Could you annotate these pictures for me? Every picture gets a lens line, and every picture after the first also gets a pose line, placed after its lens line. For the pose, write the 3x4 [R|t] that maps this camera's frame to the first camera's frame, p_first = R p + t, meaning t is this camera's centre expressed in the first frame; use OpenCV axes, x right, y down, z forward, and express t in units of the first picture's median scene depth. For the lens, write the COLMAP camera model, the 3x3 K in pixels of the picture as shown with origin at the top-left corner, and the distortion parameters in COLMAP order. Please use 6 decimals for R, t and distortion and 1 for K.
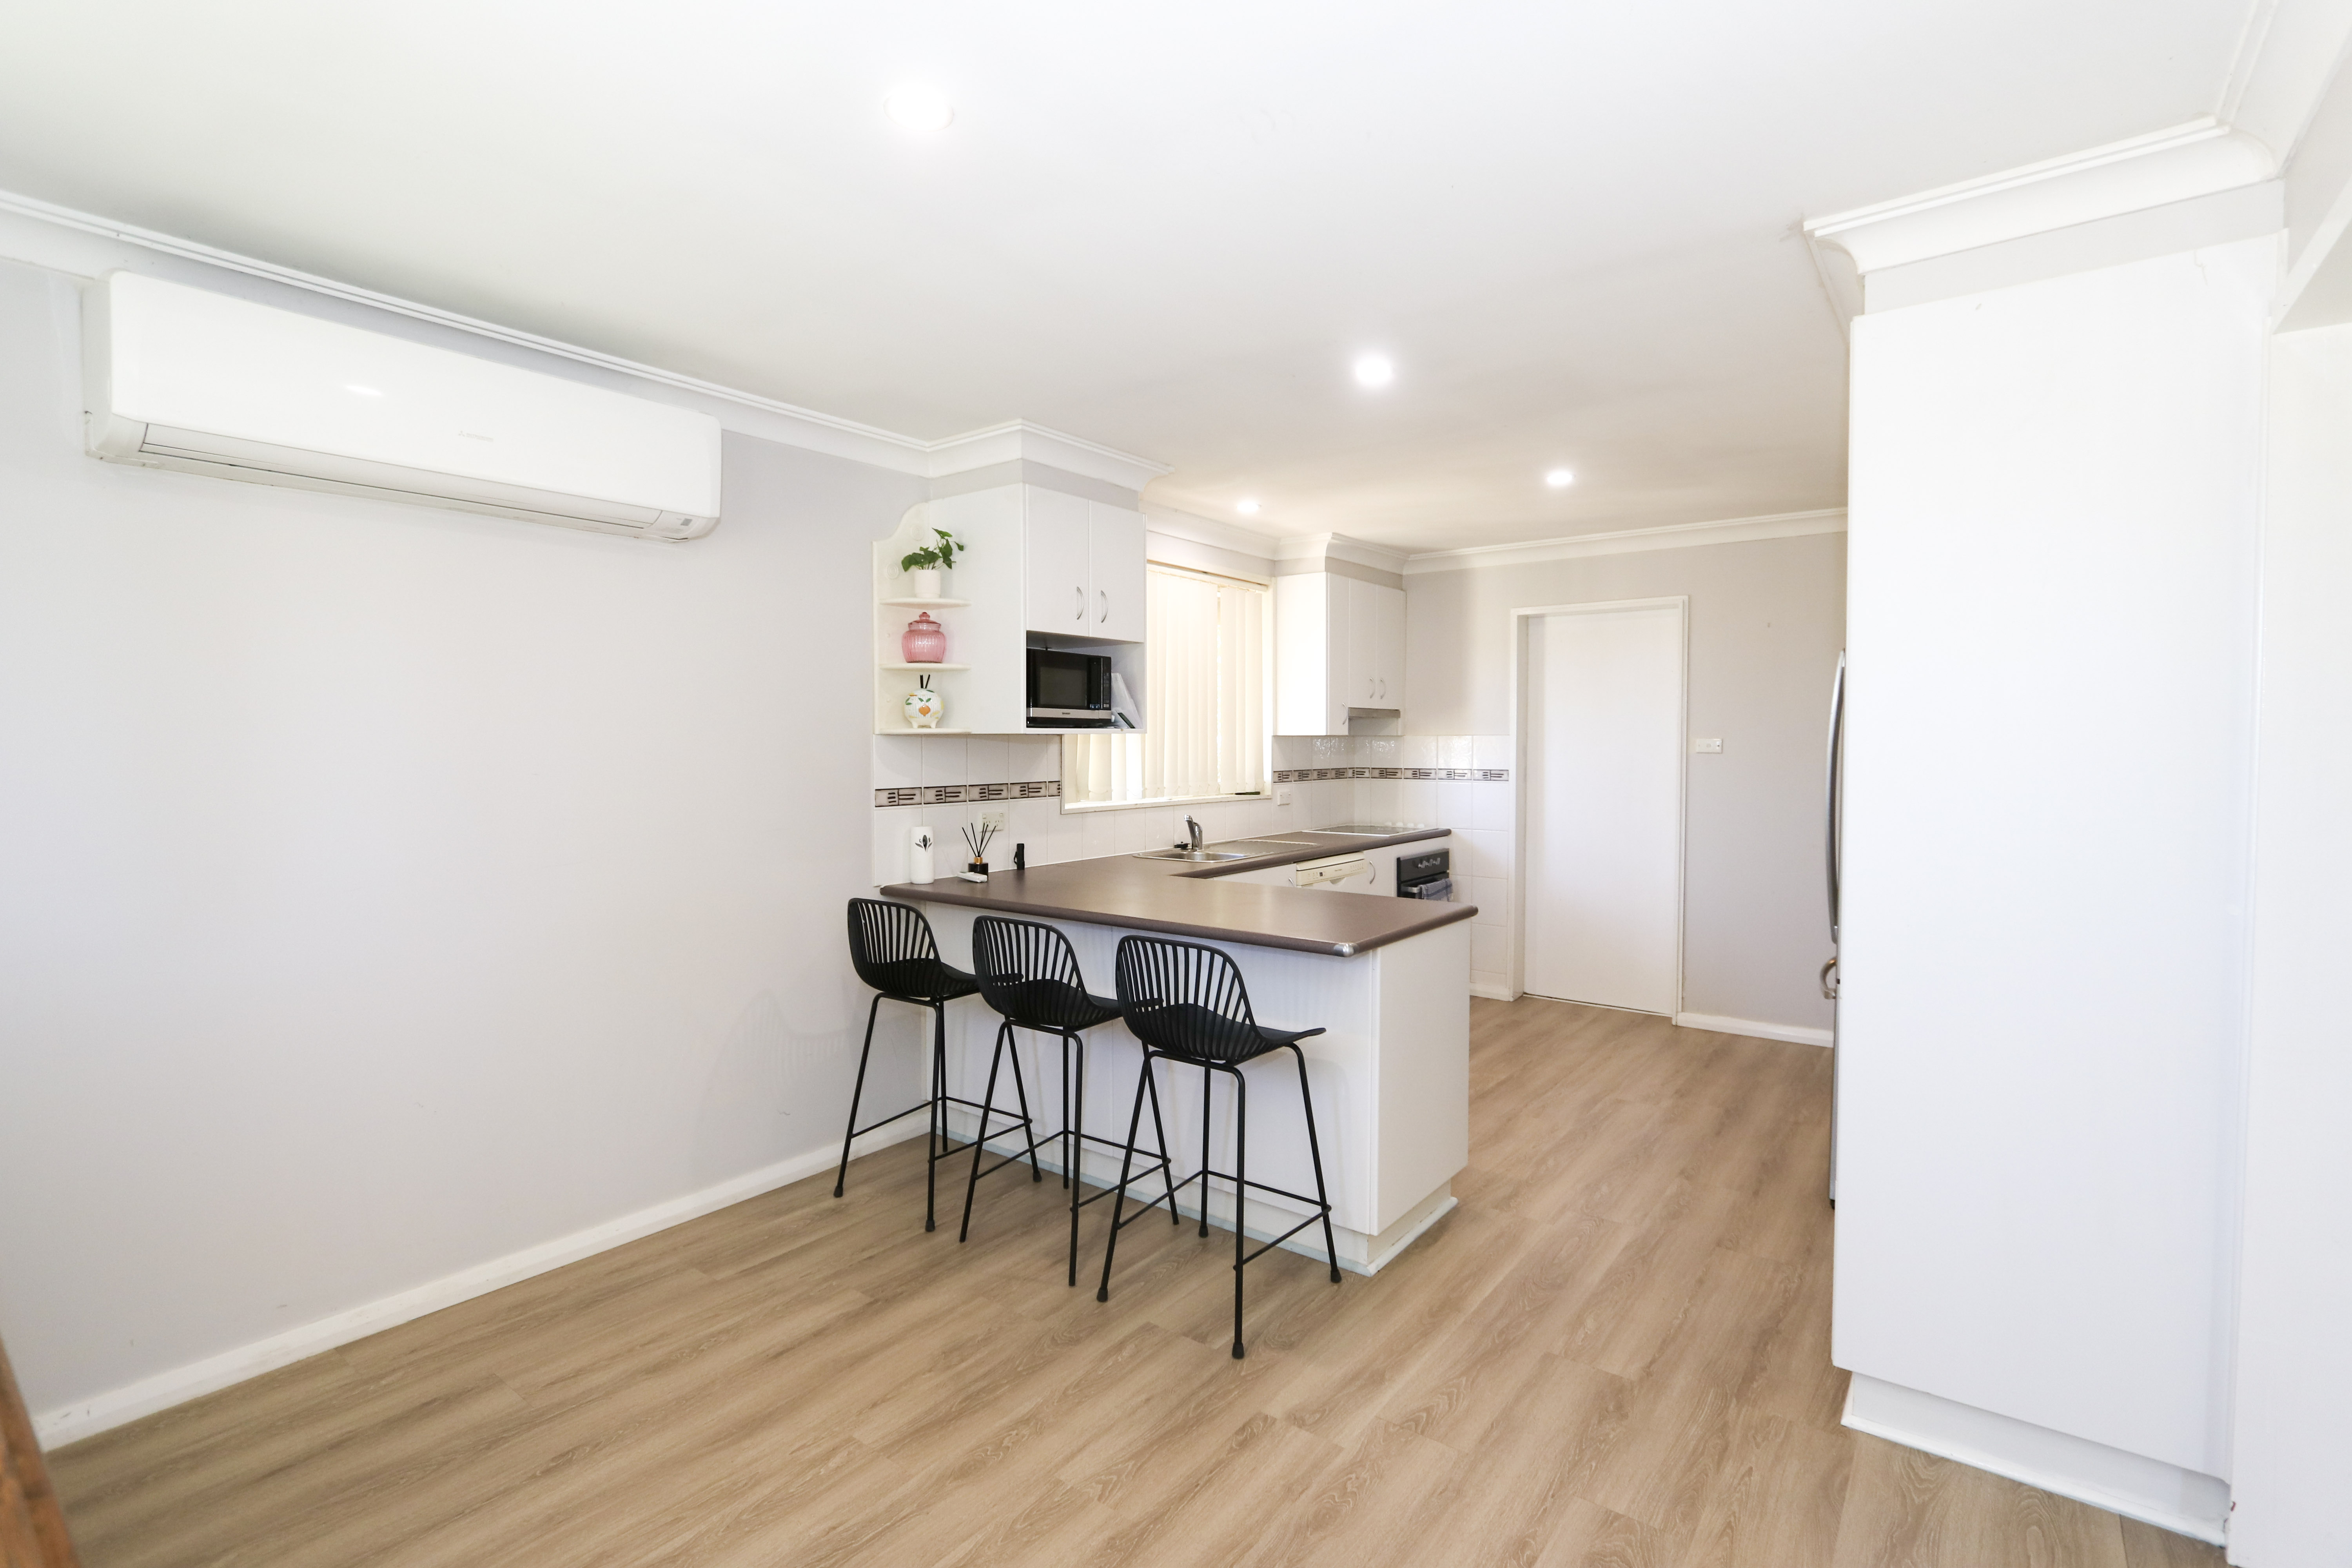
lens RADIAL K [[1095.9, 0, 1185.1], [0, 1095.9, 785.3], [0, 0, 1]] dist [-0.000775, -0.000271]
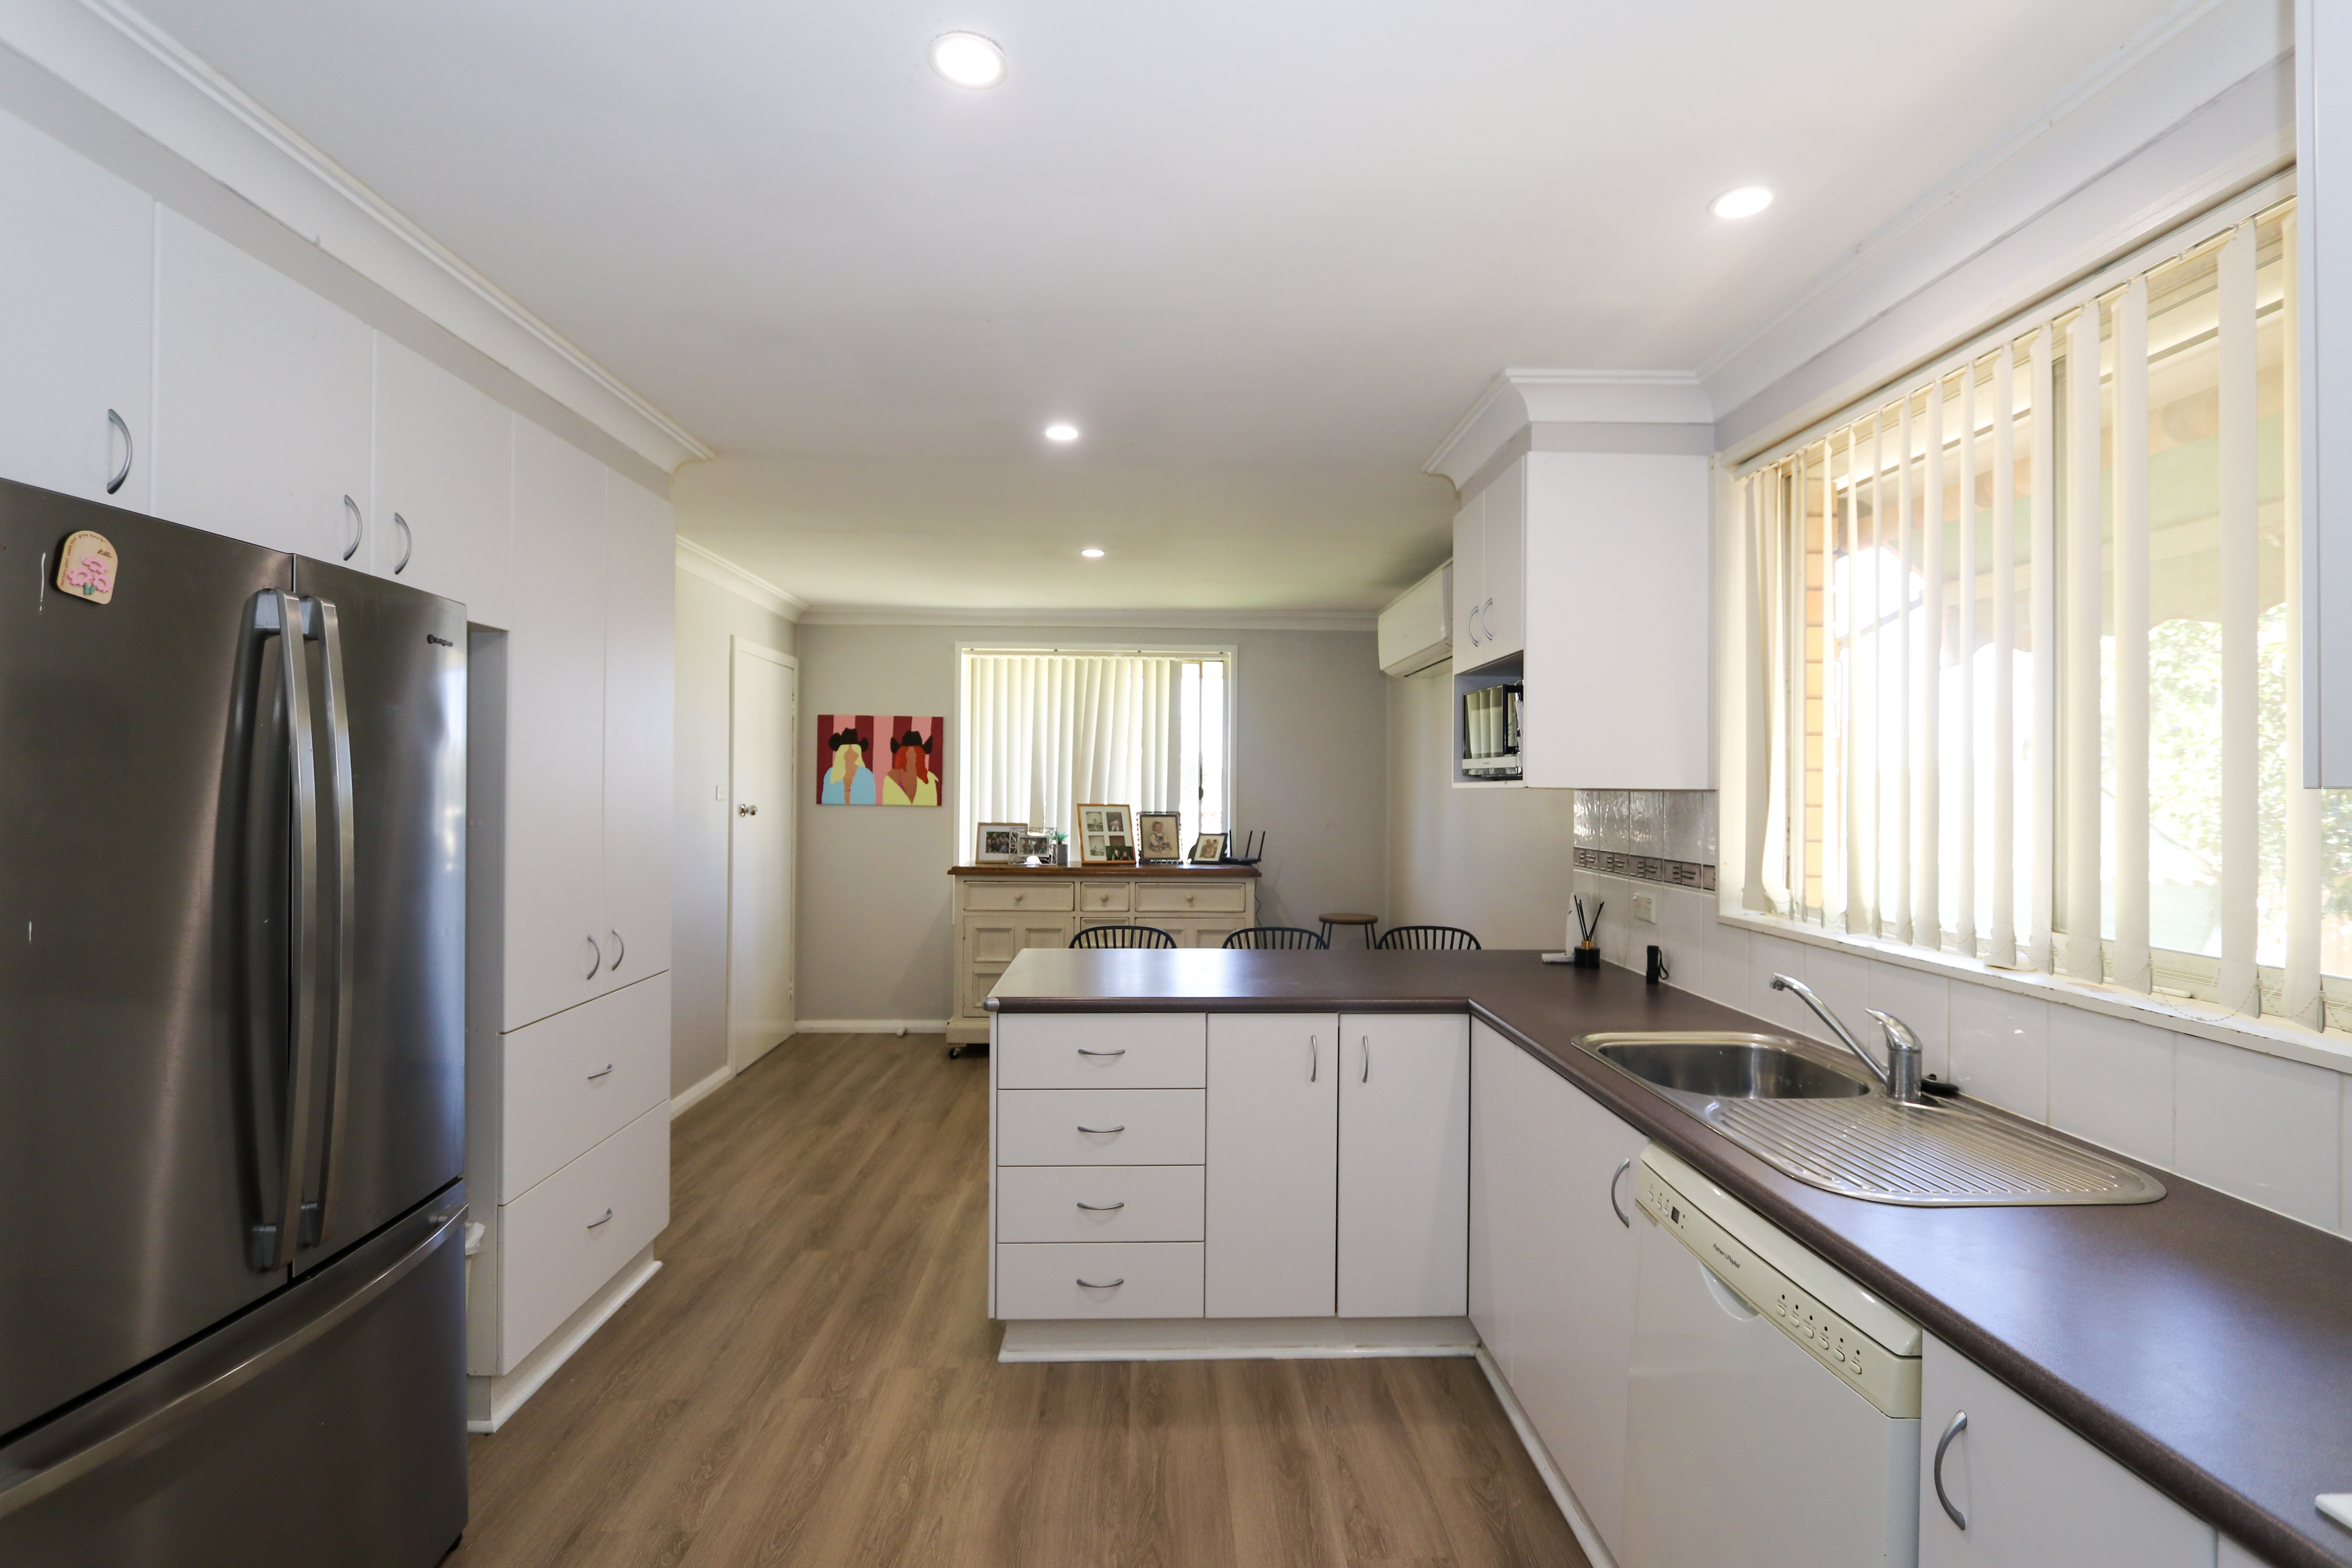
lens RADIAL K [[1095.9, 0, 1185.7], [0, 1095.9, 778.5], [0, 0, 1]] dist [-0.000775, -0.000271]
pose [[-0.780870, -0.007433, -0.624650, 0.752062], [-0.030830, 0.999169, 0.026651, -0.090617], [0.623933, 0.040069, -0.780450, 1.967552]]
